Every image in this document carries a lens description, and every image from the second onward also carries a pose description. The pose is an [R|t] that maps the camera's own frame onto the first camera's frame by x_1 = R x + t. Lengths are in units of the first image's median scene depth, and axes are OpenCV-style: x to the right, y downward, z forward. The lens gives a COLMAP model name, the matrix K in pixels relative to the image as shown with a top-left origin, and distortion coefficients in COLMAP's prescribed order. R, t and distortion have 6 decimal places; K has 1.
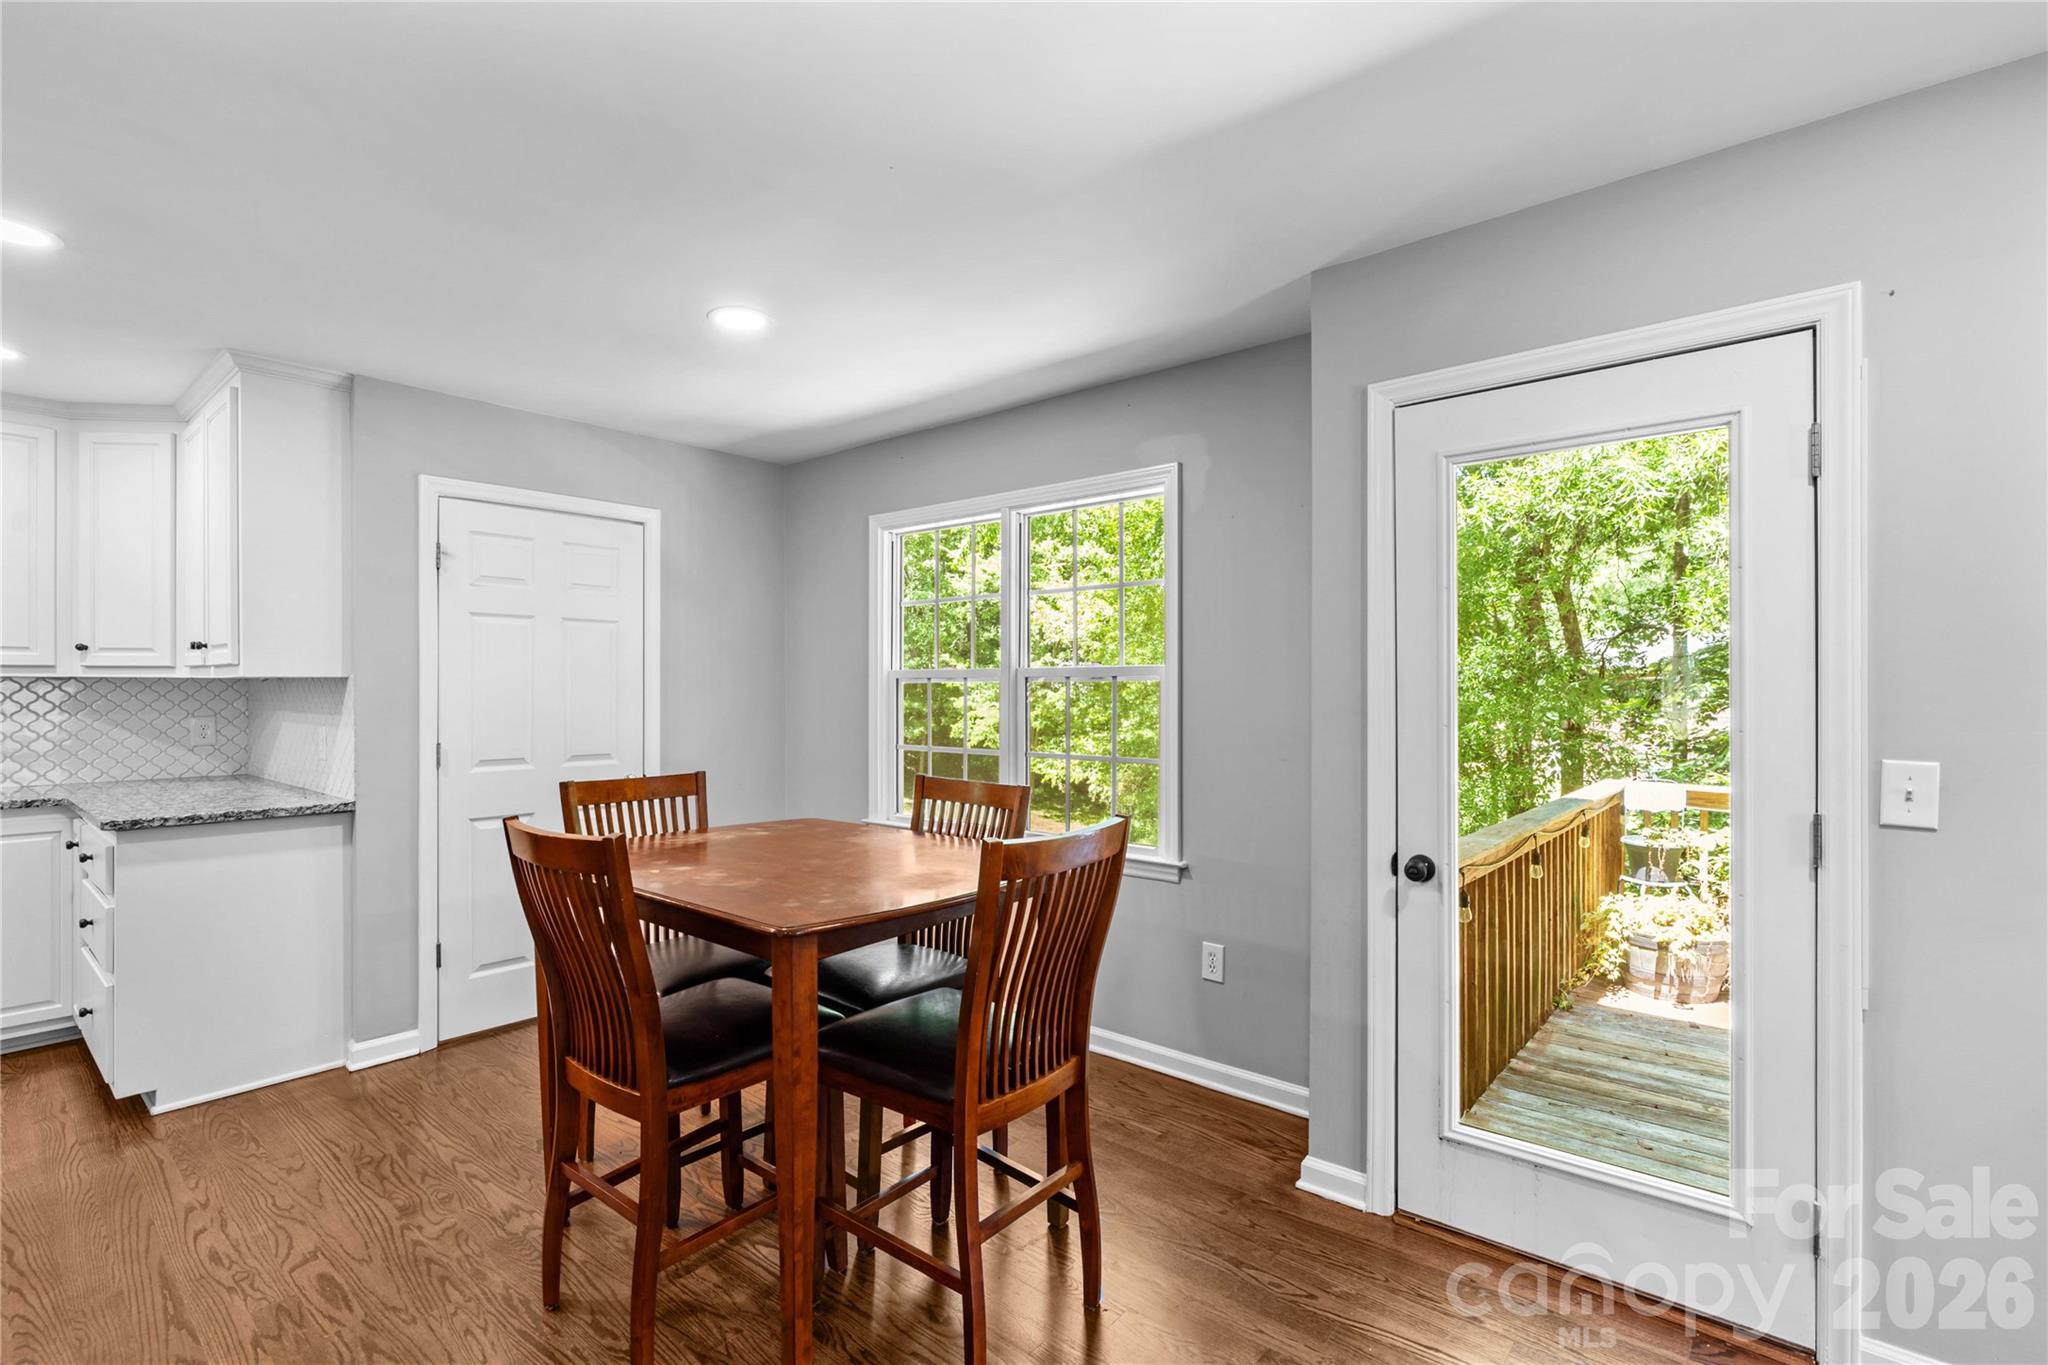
lens RADIAL K [[948.3, 0, 1020.5], [0, 948.3, 691.4], [0, 0, 1]] dist [-0.017817, 0.000107]
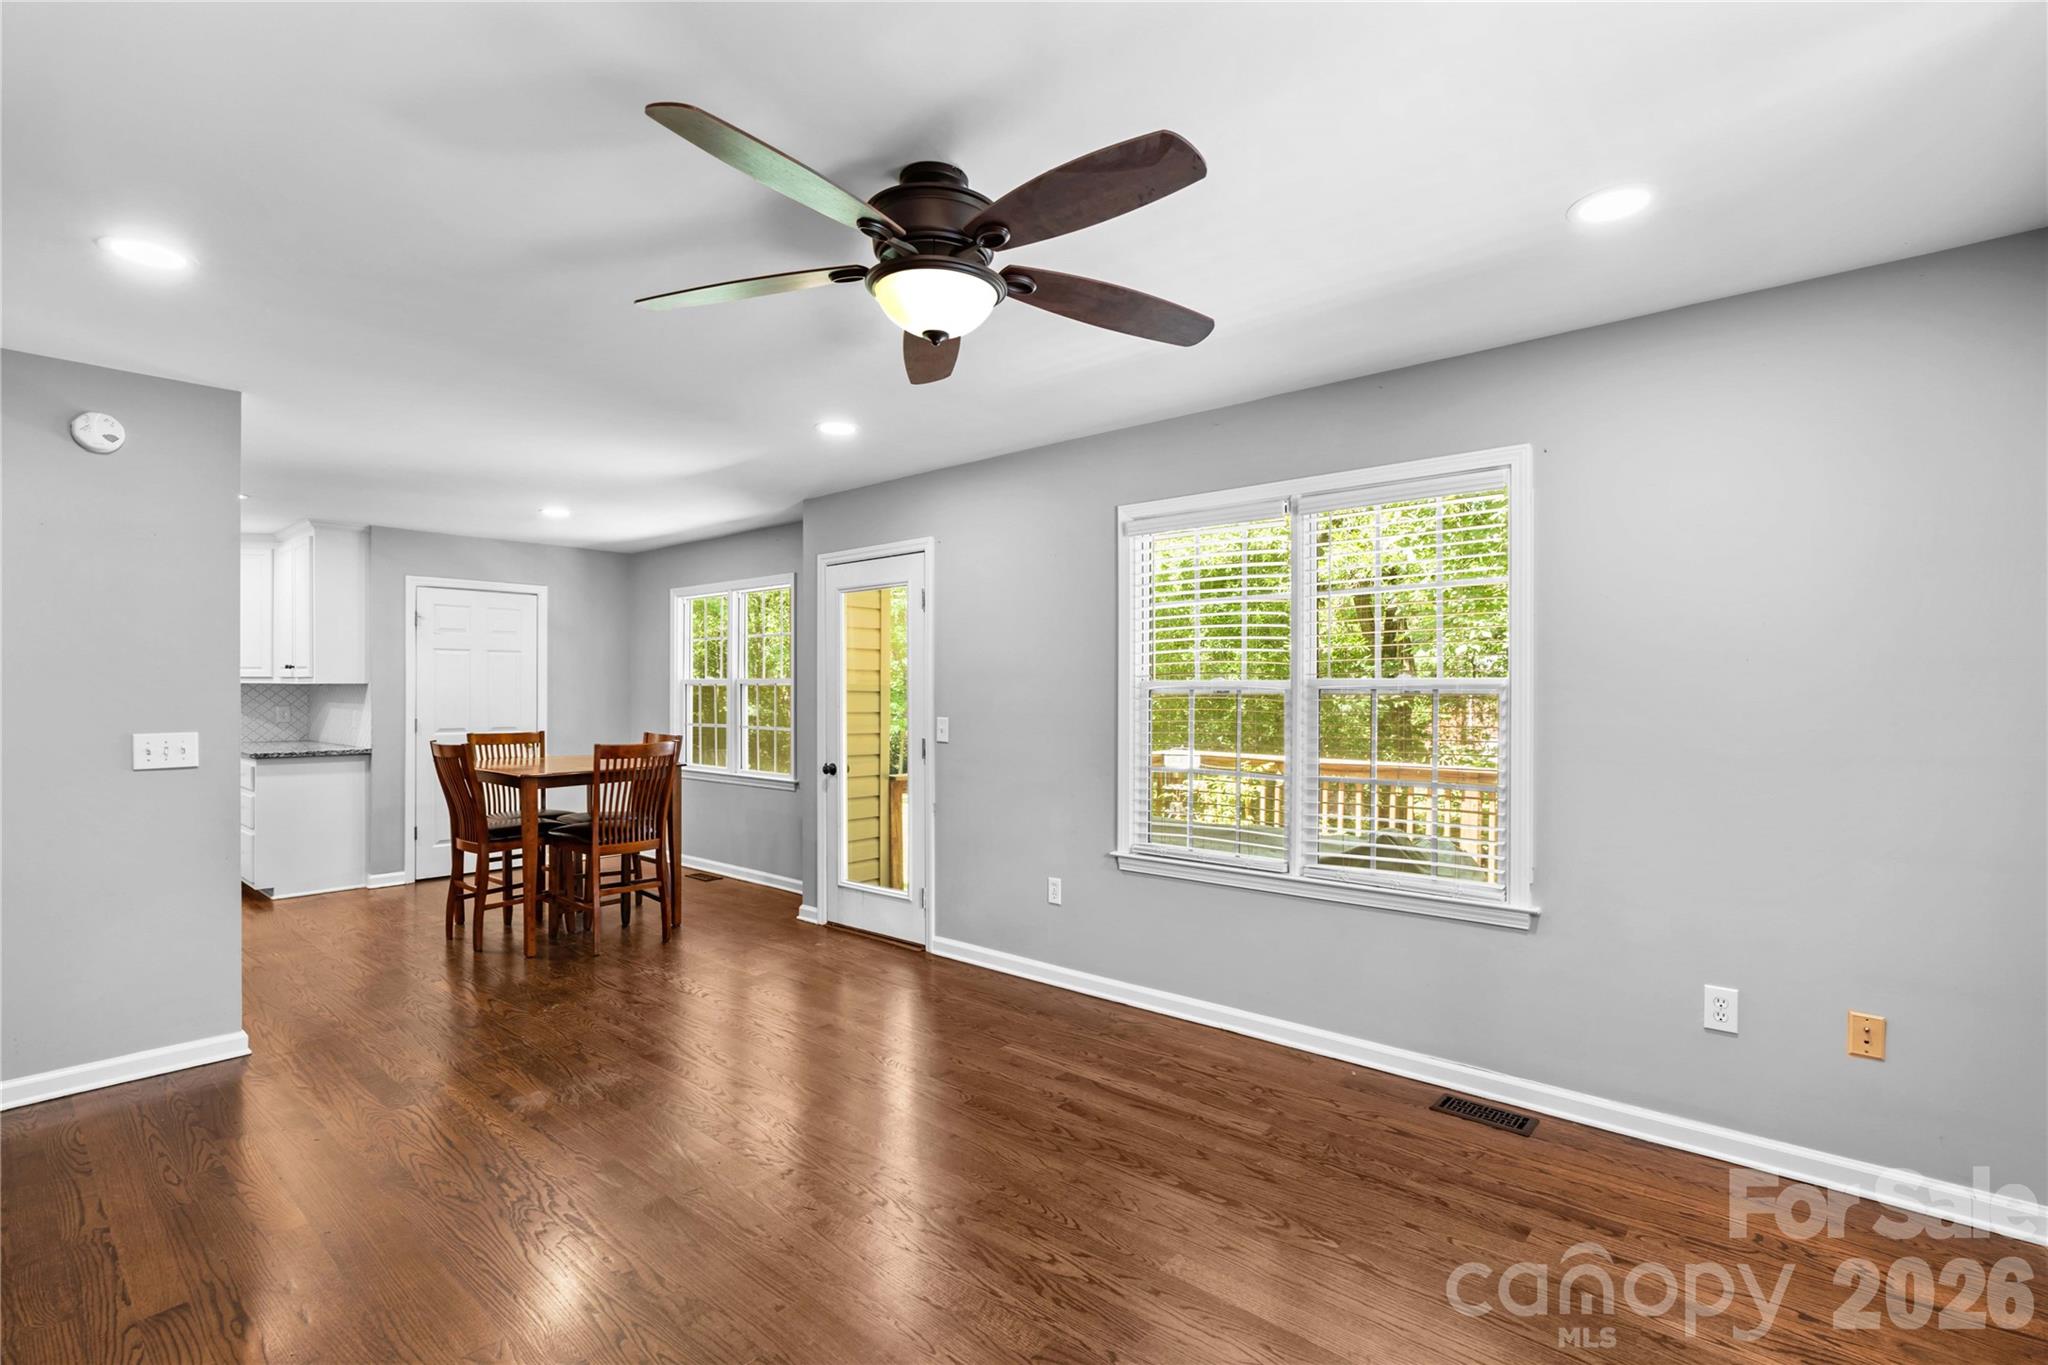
lens RADIAL K [[948.3, 0, 1020.5], [0, 948.3, 691.4], [0, 0, 1]] dist [-0.017817, 0.000107]
pose [[0.999946, 0.001209, -0.010334, 0.633903], [-0.001228, 0.999998, -0.001835, 0.002202], [0.010332, 0.001848, 0.999945, -0.902741]]
